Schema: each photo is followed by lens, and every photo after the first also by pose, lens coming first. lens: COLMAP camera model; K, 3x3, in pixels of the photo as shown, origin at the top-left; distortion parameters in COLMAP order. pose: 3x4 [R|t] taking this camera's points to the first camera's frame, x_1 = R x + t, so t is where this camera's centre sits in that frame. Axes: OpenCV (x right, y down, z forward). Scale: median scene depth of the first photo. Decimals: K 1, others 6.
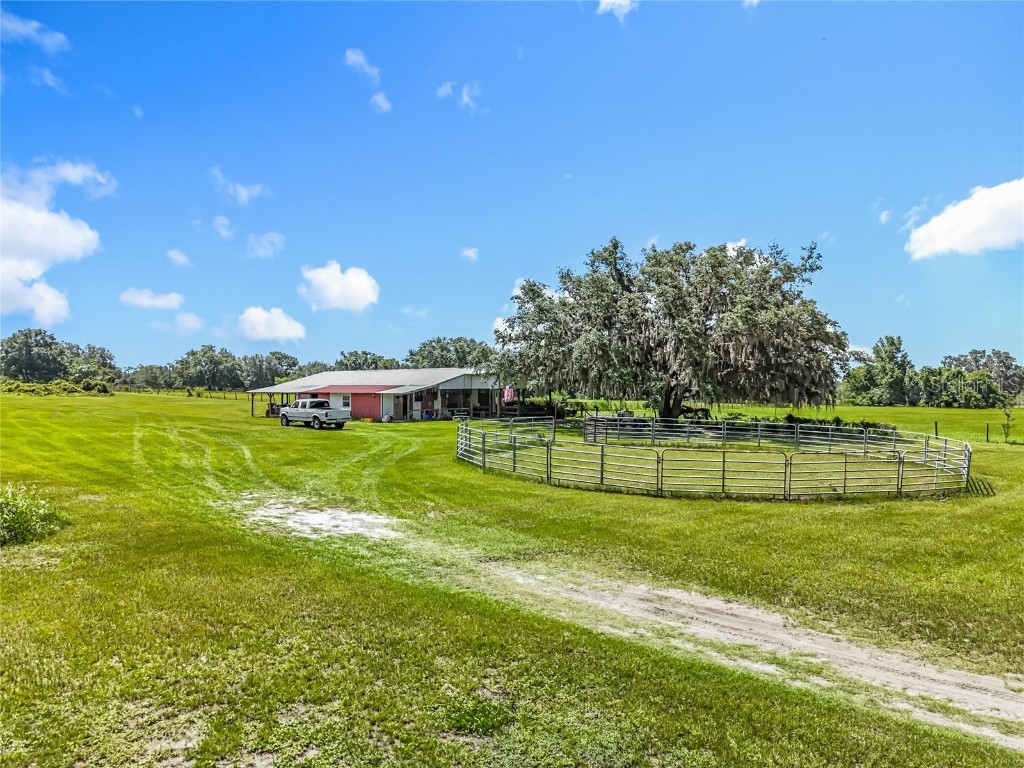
lens RADIAL K [[714.1, 0, 514.2], [0, 714.1, 385.6], [0, 0, 1]] dist [0.006763, -0.014029]
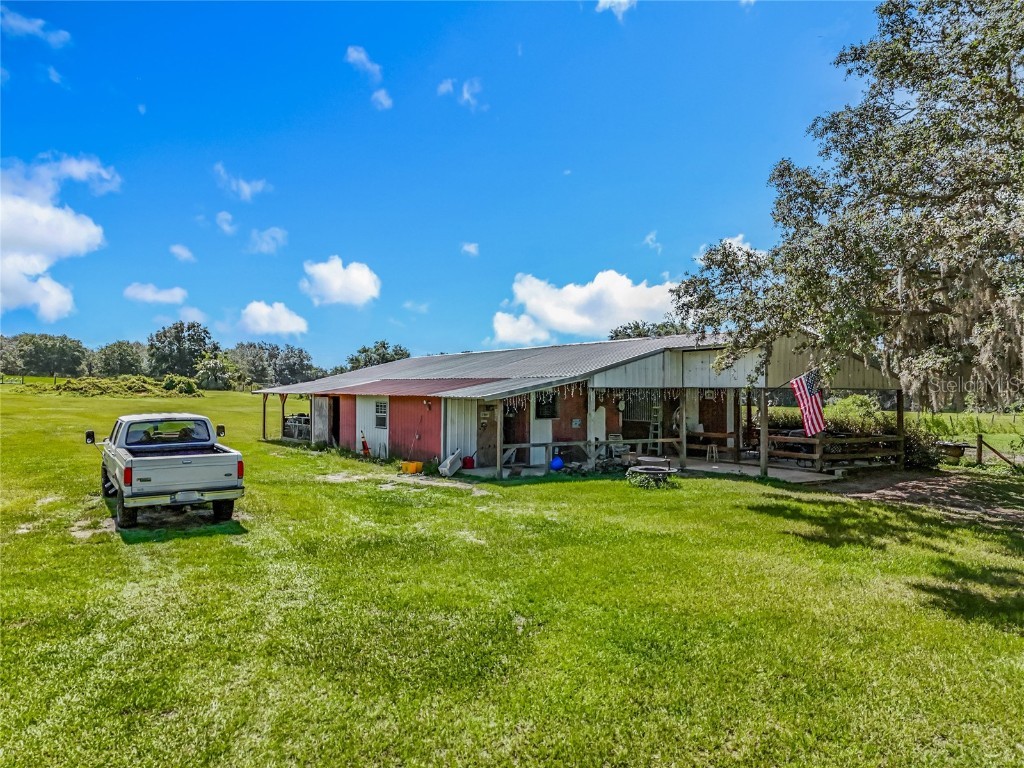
lens RADIAL K [[714.1, 0, 517.2], [0, 714.1, 382.6], [0, 0, 1]] dist [0.006763, -0.014029]
pose [[0.959790, 0.005182, -0.280672, -0.038690], [-0.008141, 0.999923, -0.009377, 0.005966], [0.280602, 0.011285, 0.959758, 0.617744]]
